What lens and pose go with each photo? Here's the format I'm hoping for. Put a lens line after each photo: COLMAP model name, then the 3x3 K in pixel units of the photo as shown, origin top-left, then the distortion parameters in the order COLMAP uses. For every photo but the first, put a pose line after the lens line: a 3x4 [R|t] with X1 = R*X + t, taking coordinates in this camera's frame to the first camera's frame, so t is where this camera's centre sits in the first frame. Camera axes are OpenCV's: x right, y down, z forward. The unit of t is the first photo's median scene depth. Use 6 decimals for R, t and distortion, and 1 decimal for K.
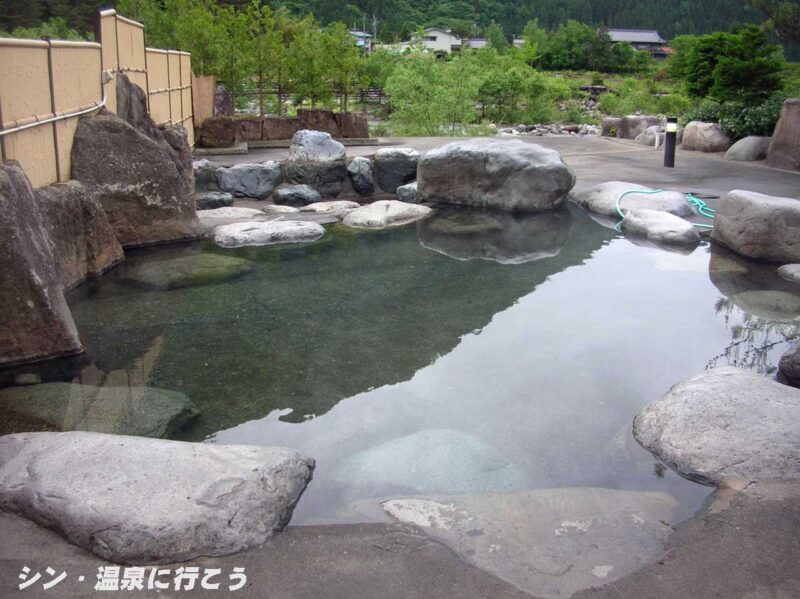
lens RADIAL K [[809.2, 0, 399.7], [0, 809.2, 302.3], [0, 0, 1]] dist [-0.146814, 0.000000]
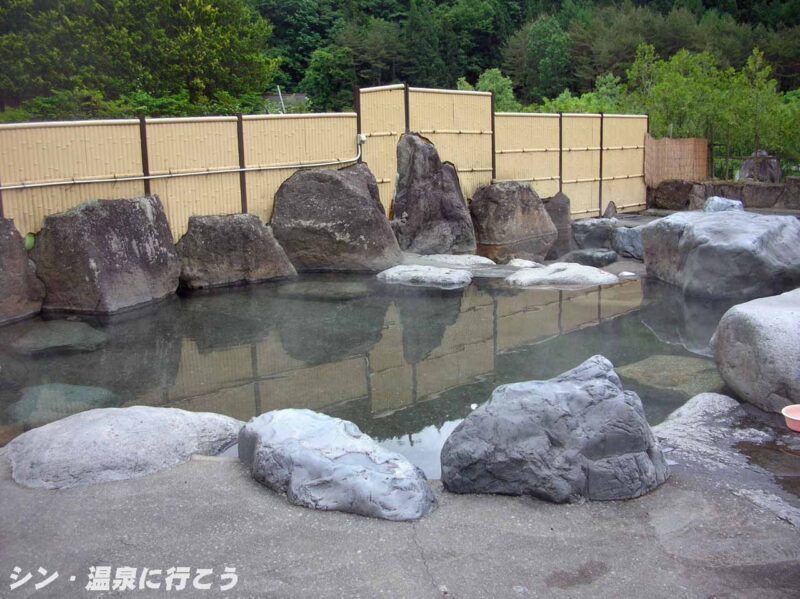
lens RADIAL K [[809.2, 0, 400.8], [0, 809.2, 299.9], [0, 0, 1]] dist [-0.146814, 0.000000]
pose [[0.592953, 0.144001, -0.792256, 0.750579], [-0.203494, 0.978742, 0.025594, -0.078624], [0.779100, 0.146043, 0.609651, 0.291113]]
